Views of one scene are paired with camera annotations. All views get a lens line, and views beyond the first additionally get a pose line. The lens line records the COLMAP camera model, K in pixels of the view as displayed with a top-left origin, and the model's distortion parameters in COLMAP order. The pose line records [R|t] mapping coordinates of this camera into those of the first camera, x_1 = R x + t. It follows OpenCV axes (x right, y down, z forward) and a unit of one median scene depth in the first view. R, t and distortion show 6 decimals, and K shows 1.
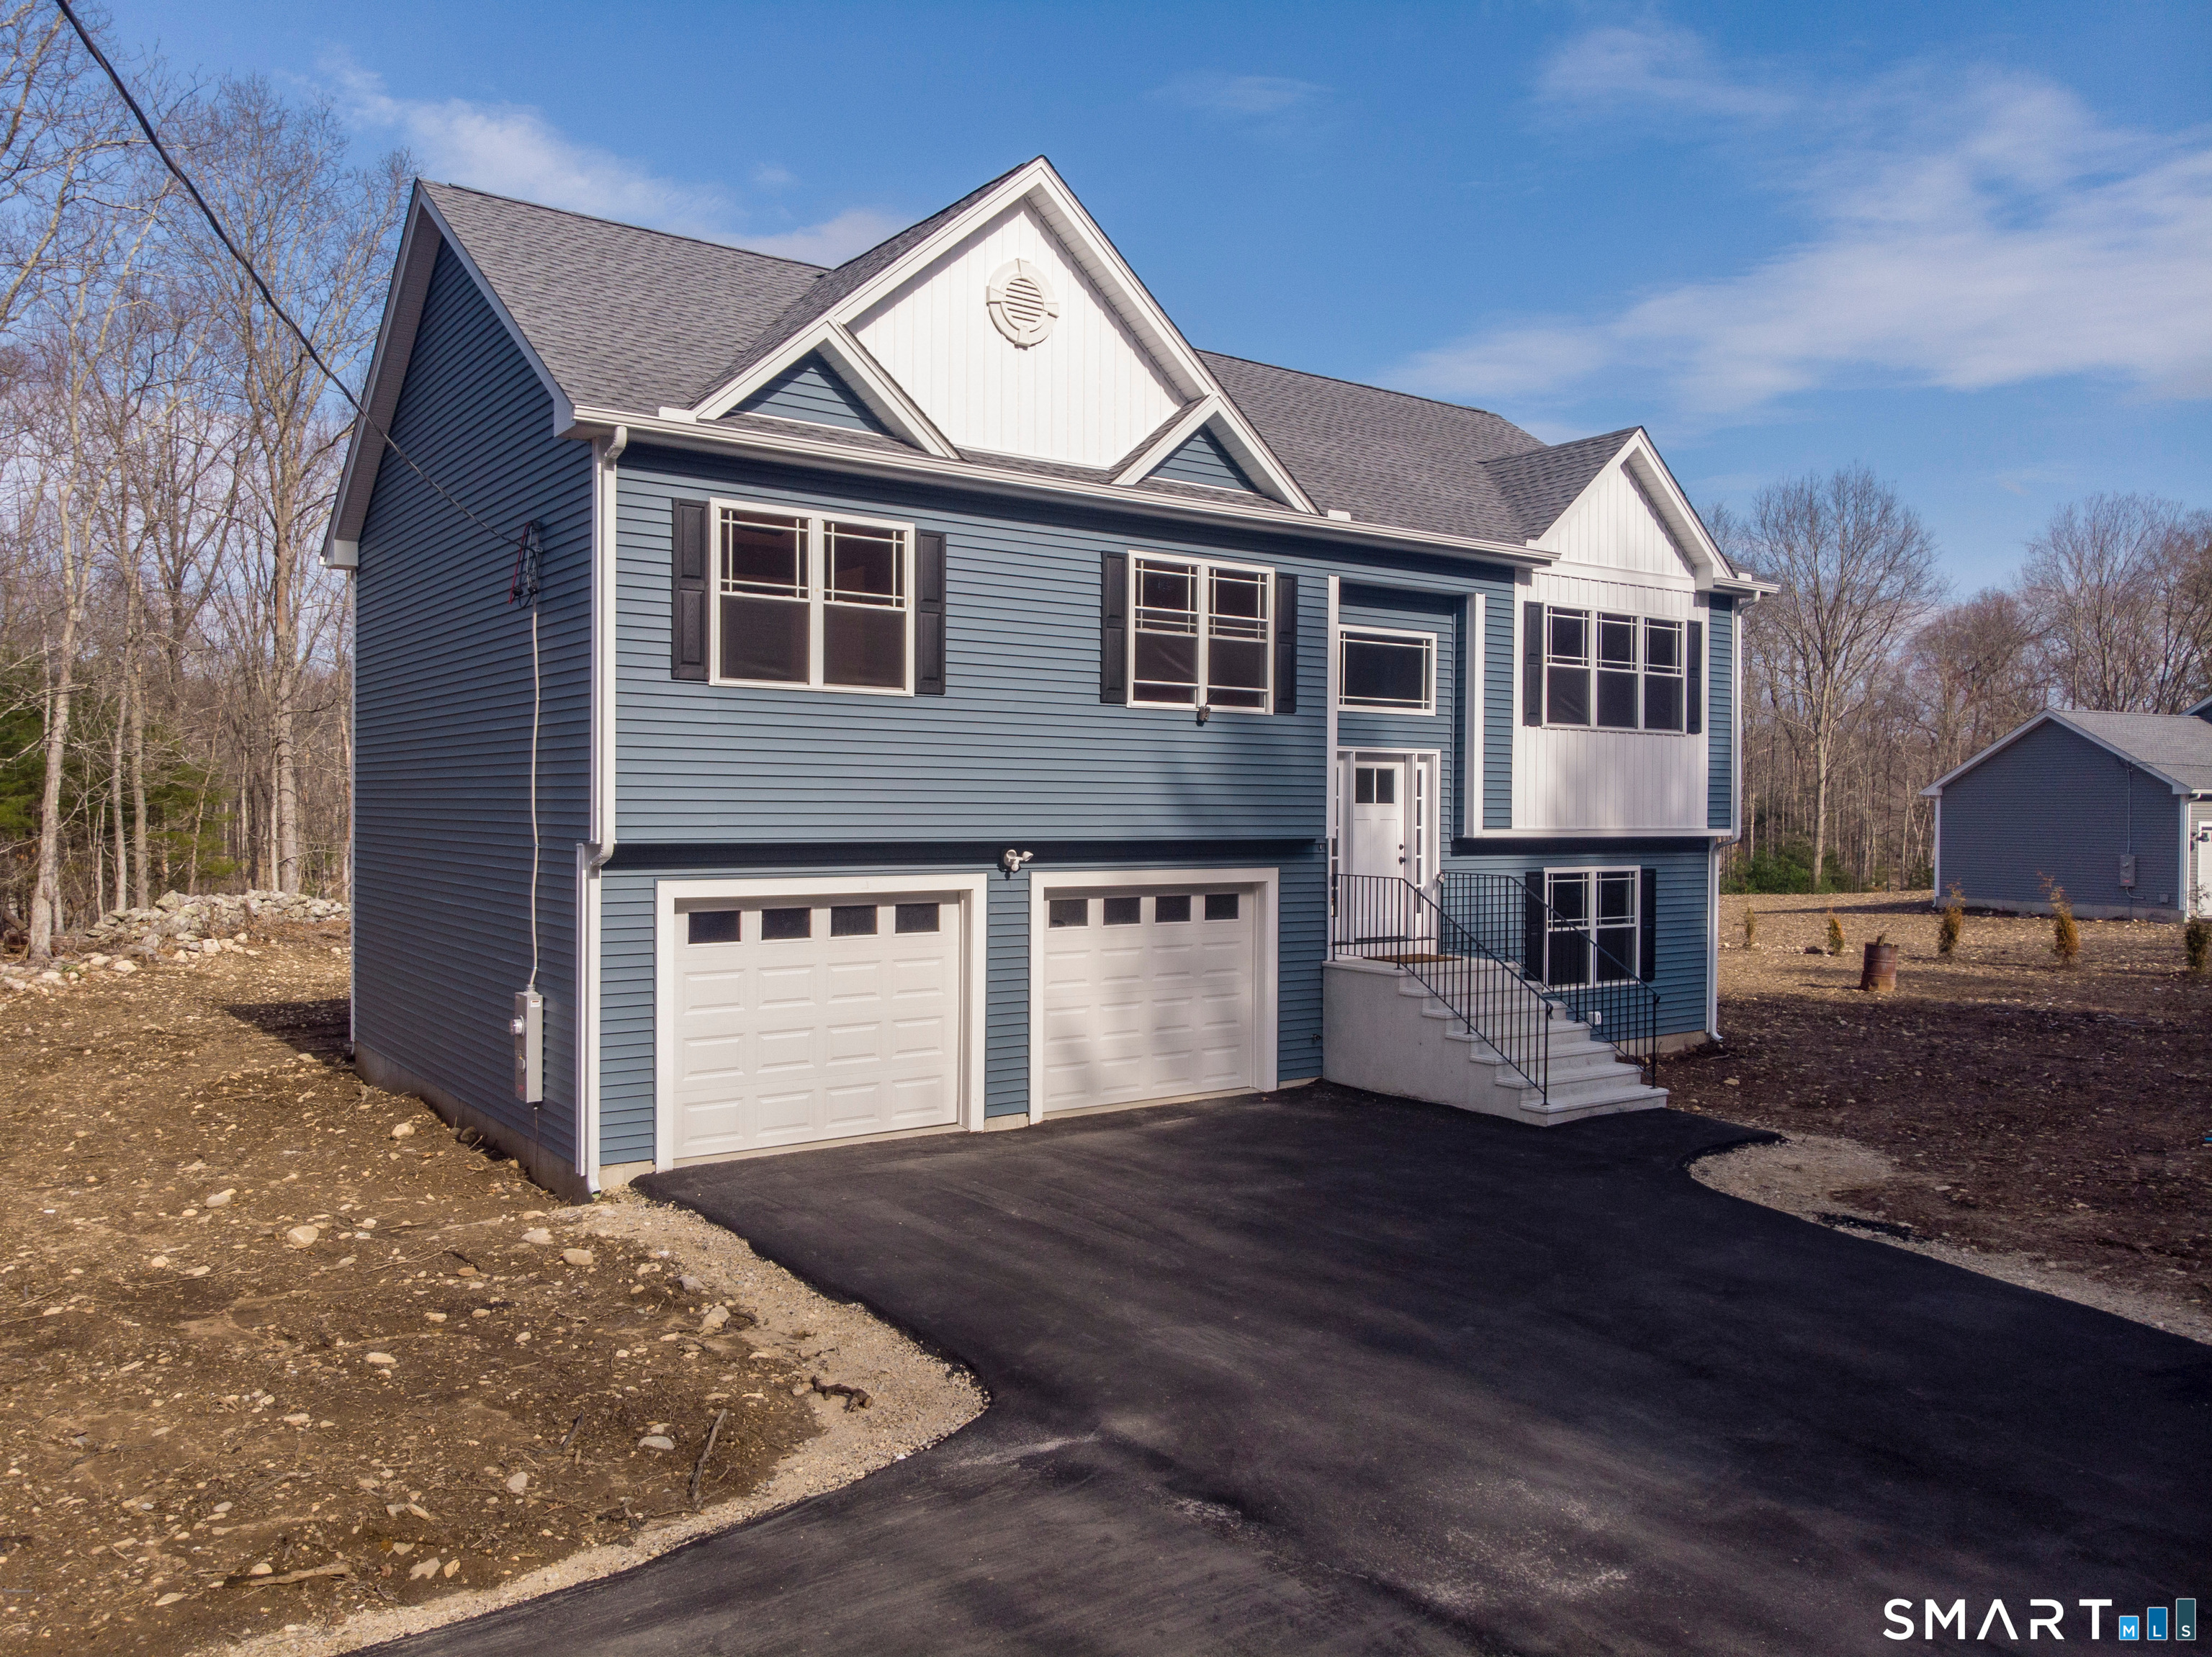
lens RADIAL K [[1644.6, 0, 1096.5], [0, 1644.6, 826.9], [0, 0, 1]] dist [-0.010093, -0.006899]
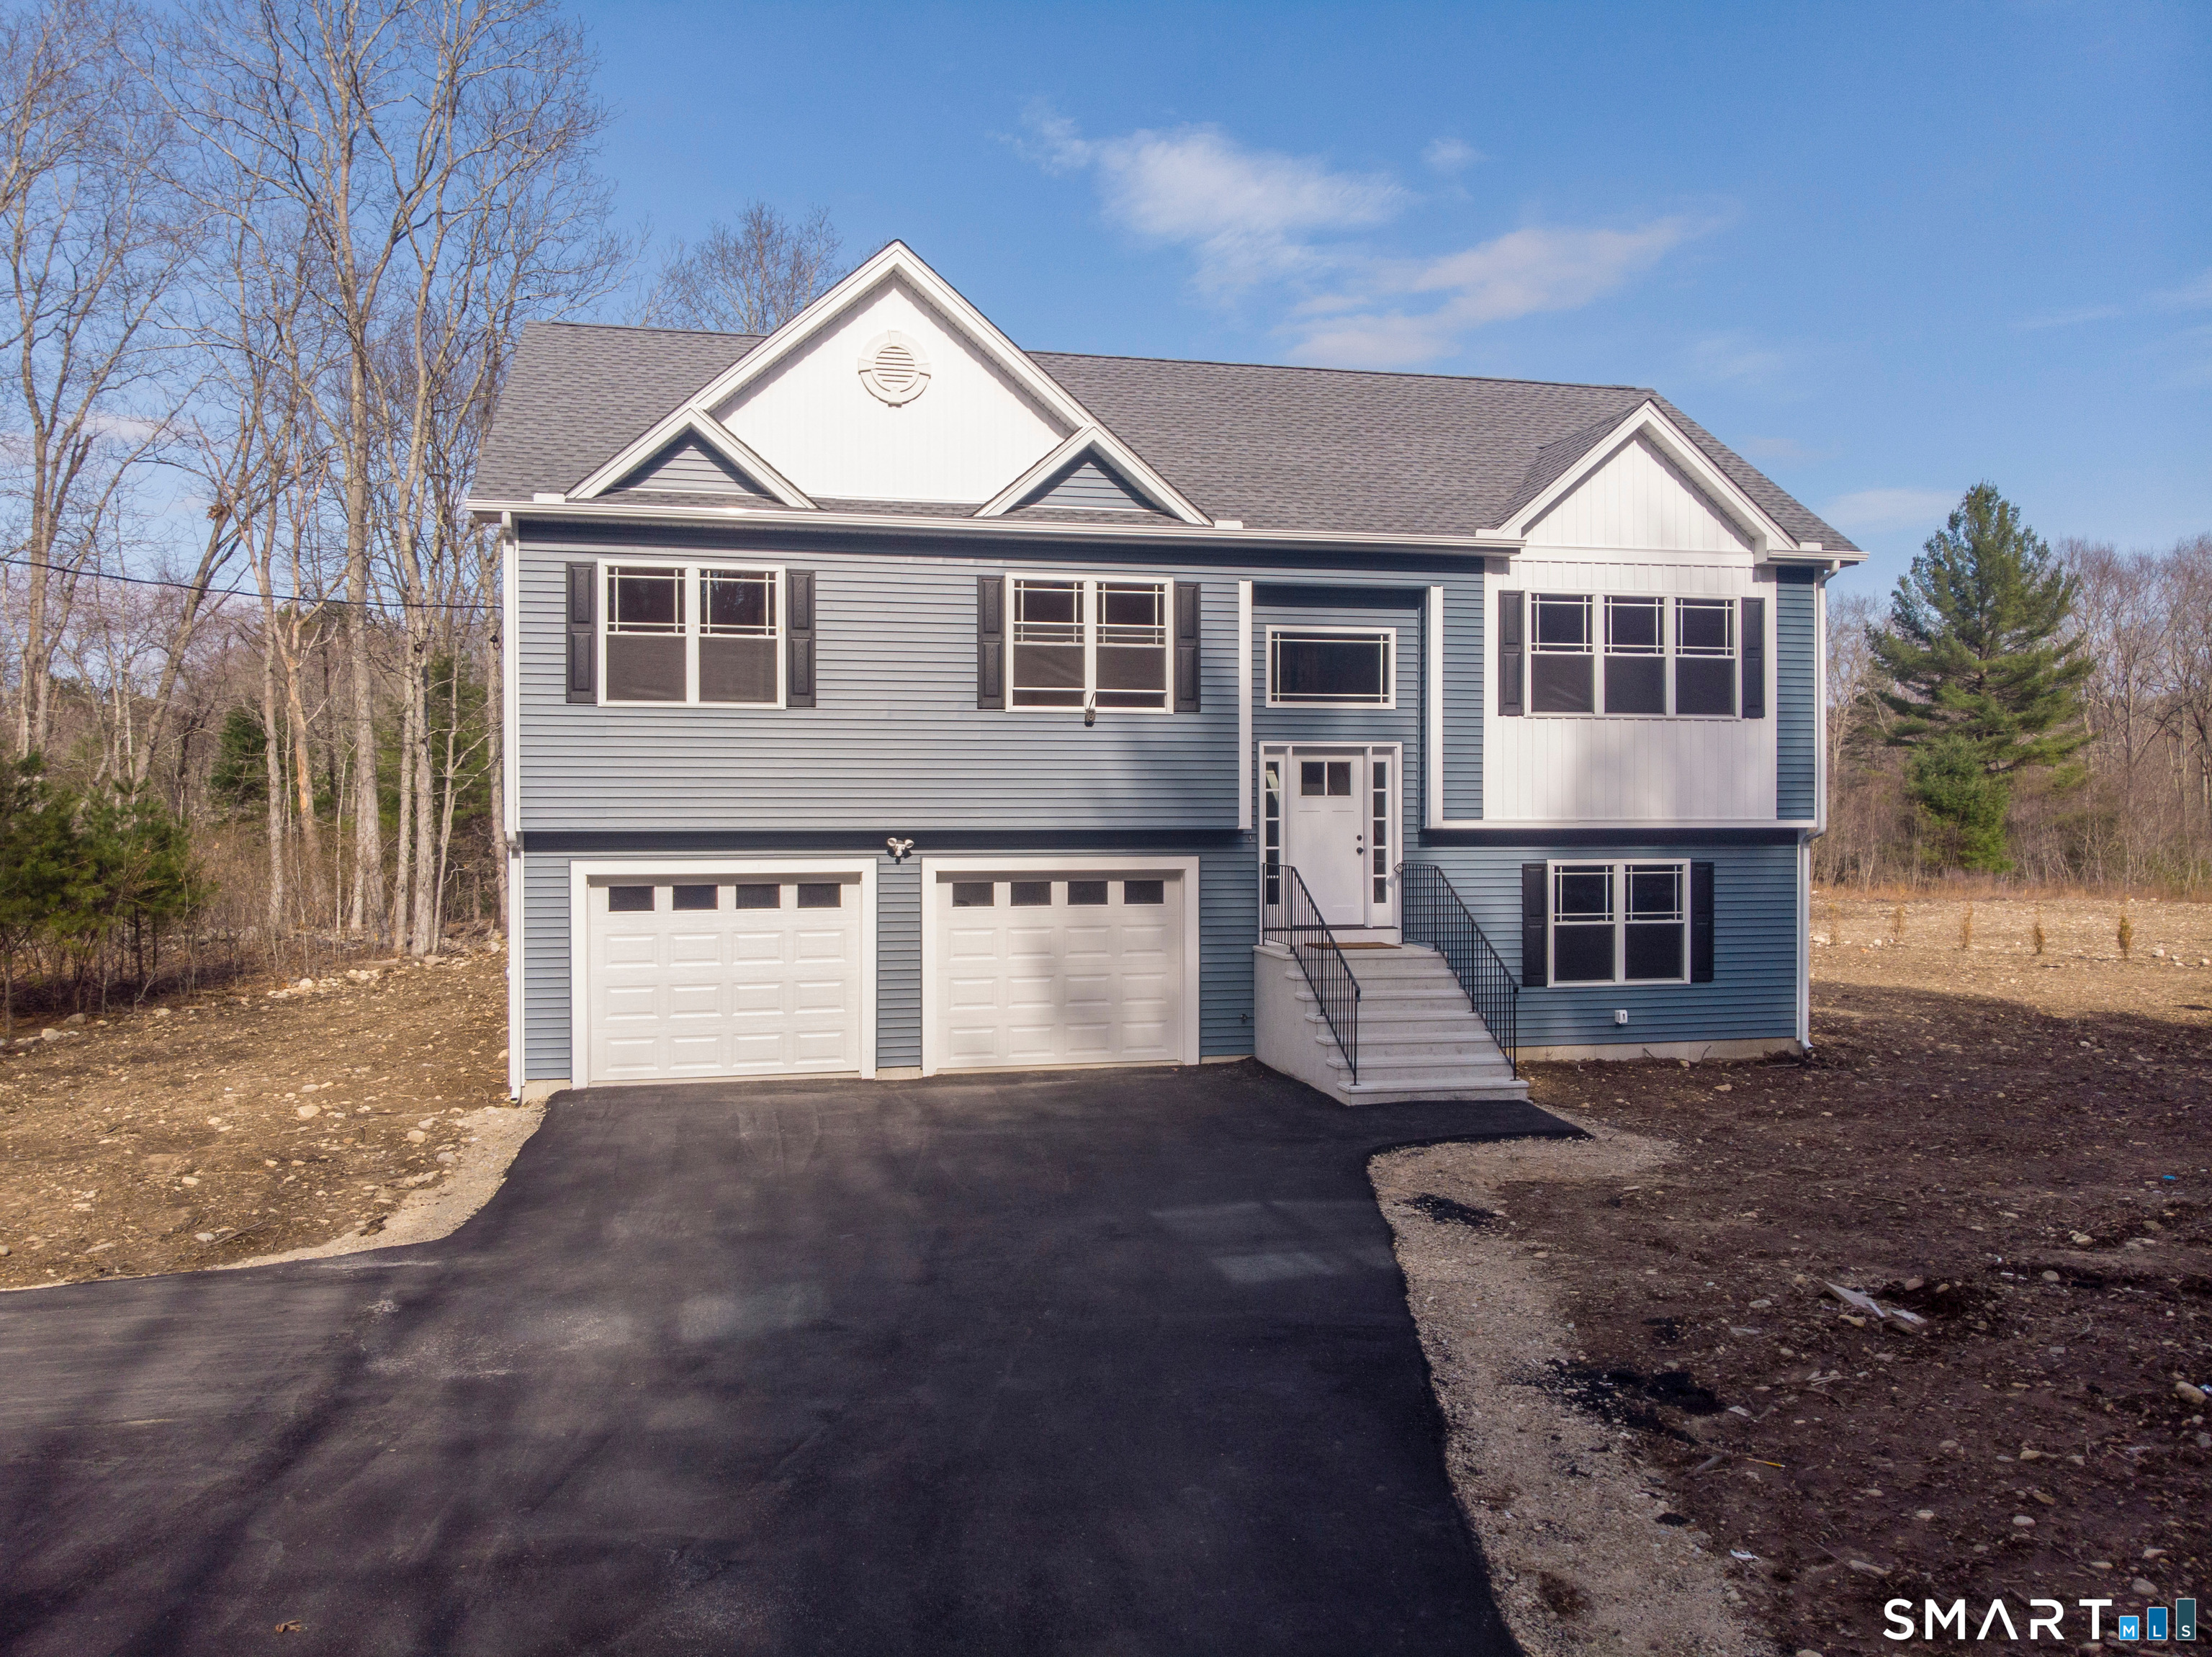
lens RADIAL K [[1644.6, 0, 1103.1], [0, 1644.6, 829.4], [0, 0, 1]] dist [-0.010093, -0.006899]
pose [[0.917718, -0.003516, -0.397218, 0.514369], [0.002603, 0.999993, -0.002840, 0.010869], [0.397225, 0.001572, 0.917720, -0.006717]]
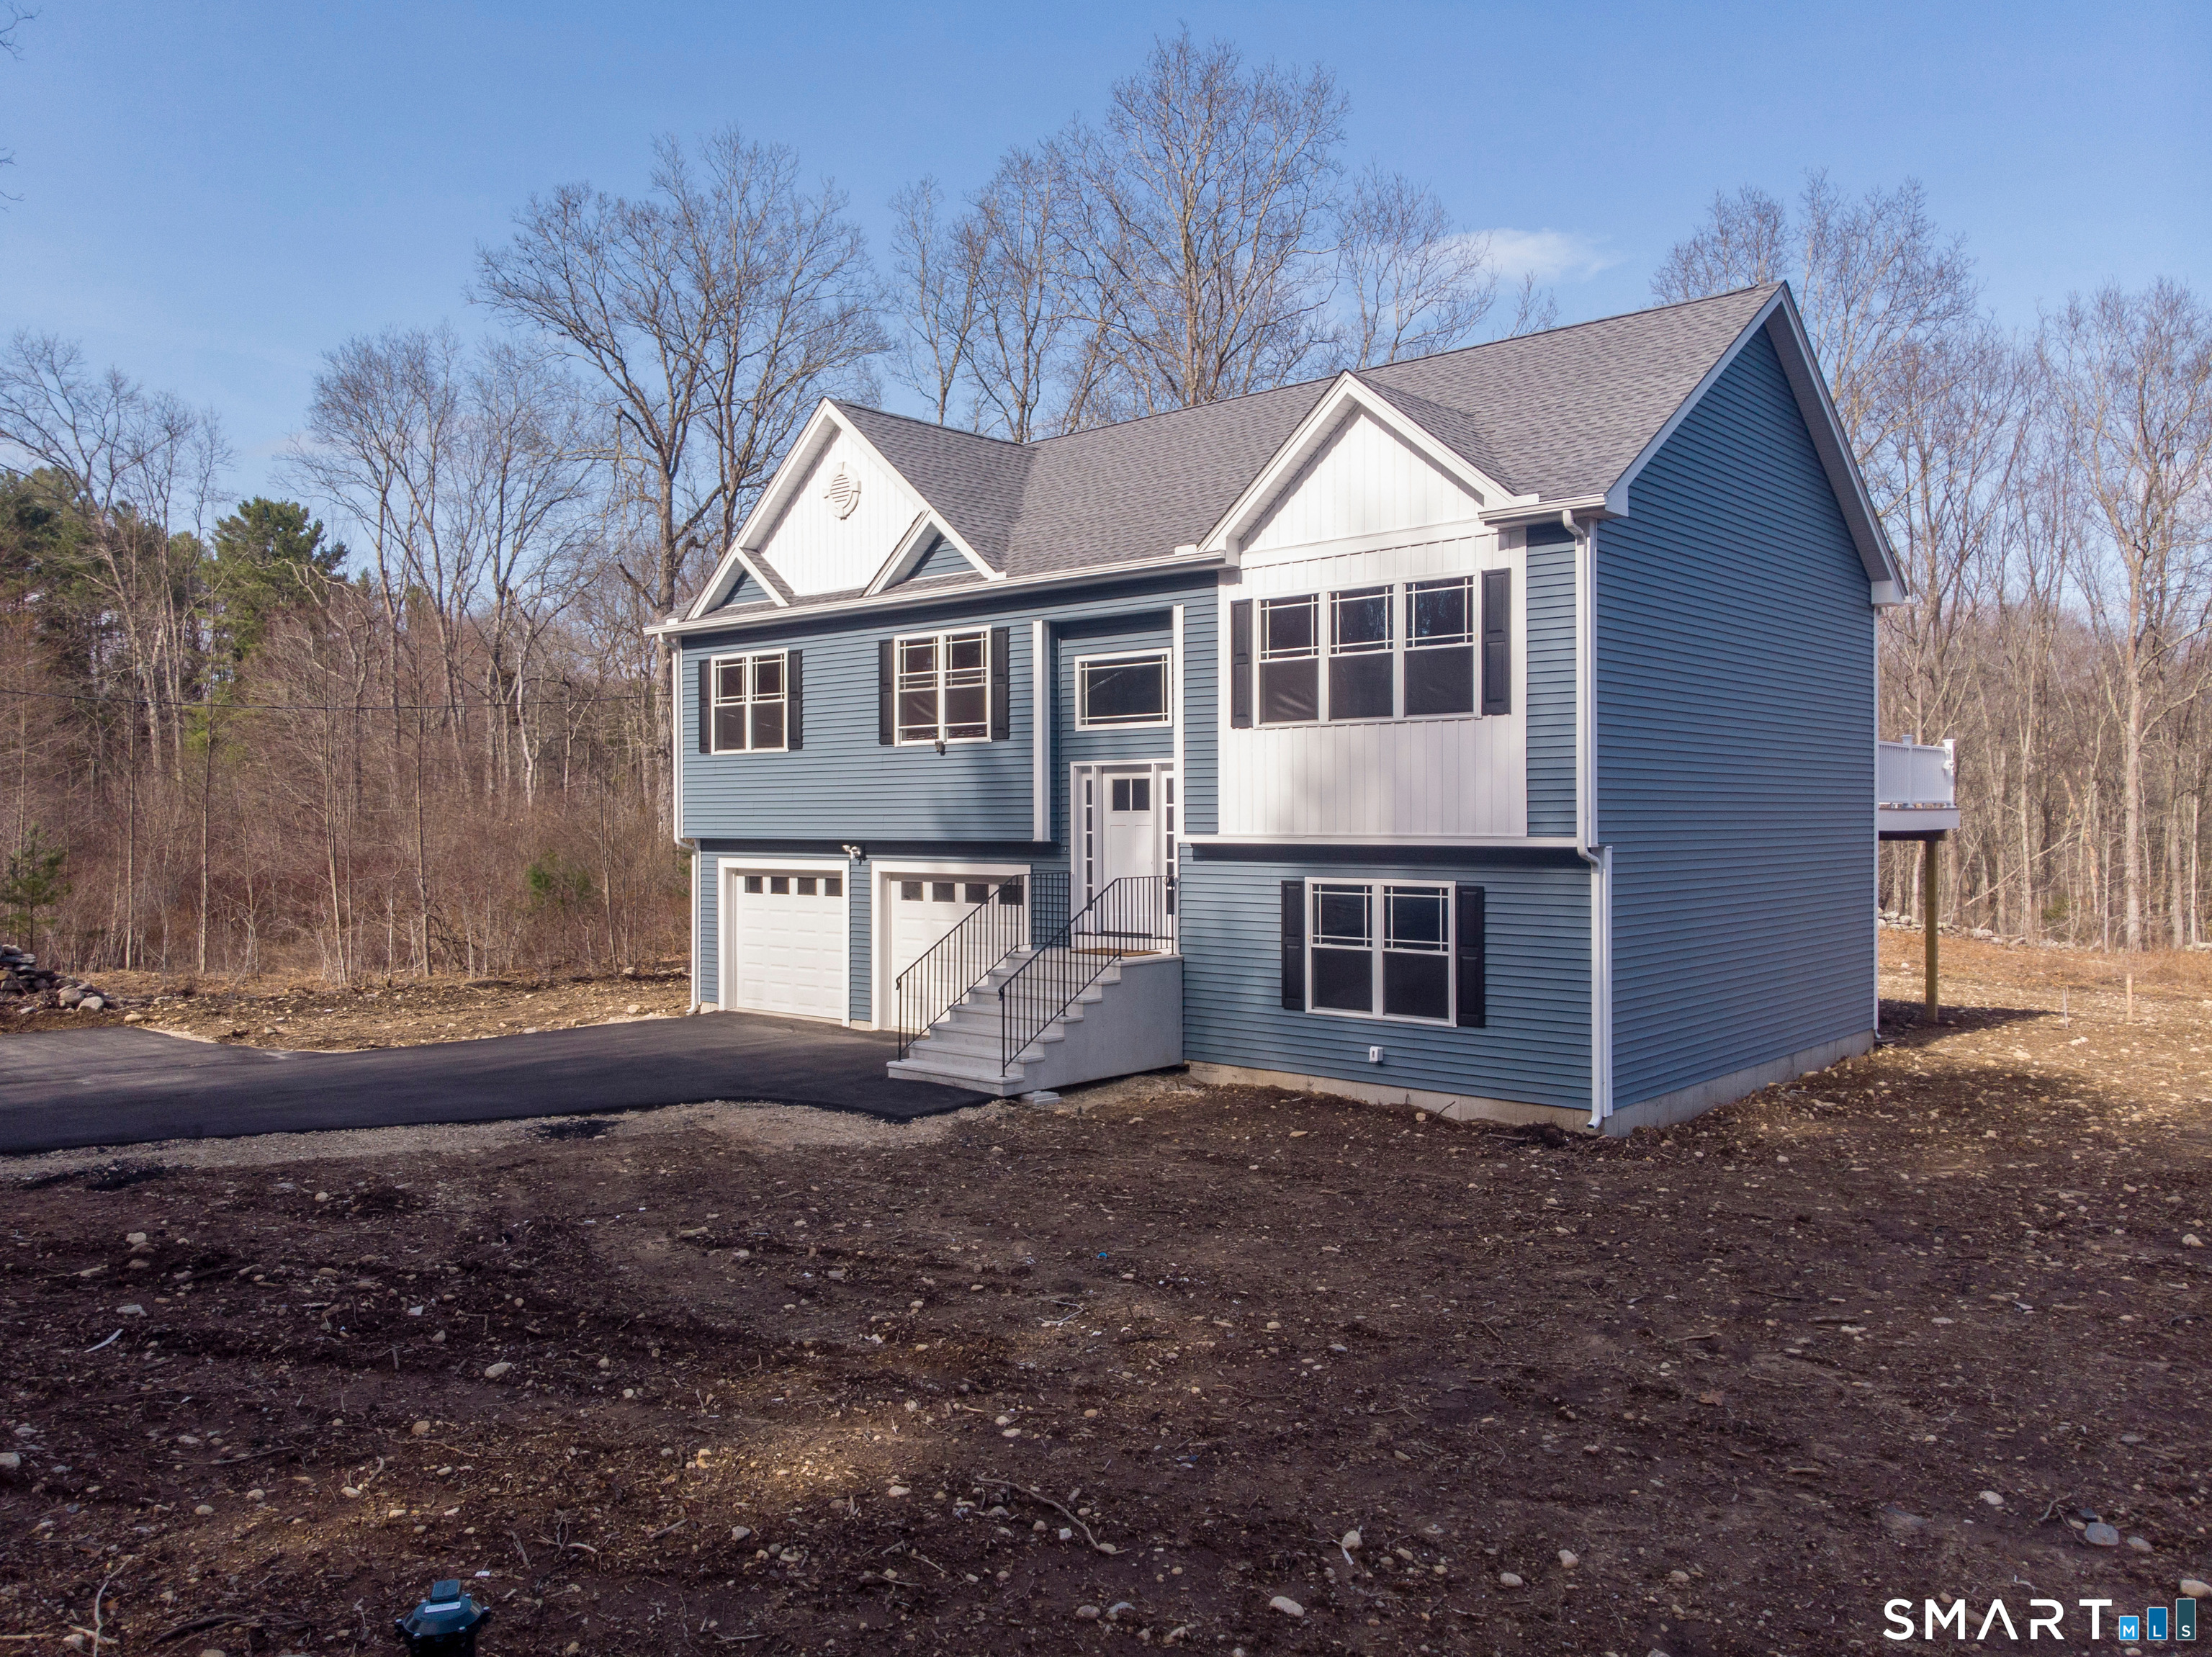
lens RADIAL K [[1644.6, 0, 1109.5], [0, 1644.6, 818.8], [0, 0, 1]] dist [-0.010093, -0.006899]
pose [[0.222917, -0.007002, -0.974812, 1.412495], [-0.006837, 0.999938, -0.008746, 0.001004], [0.974813, 0.008615, 0.222856, 0.843782]]
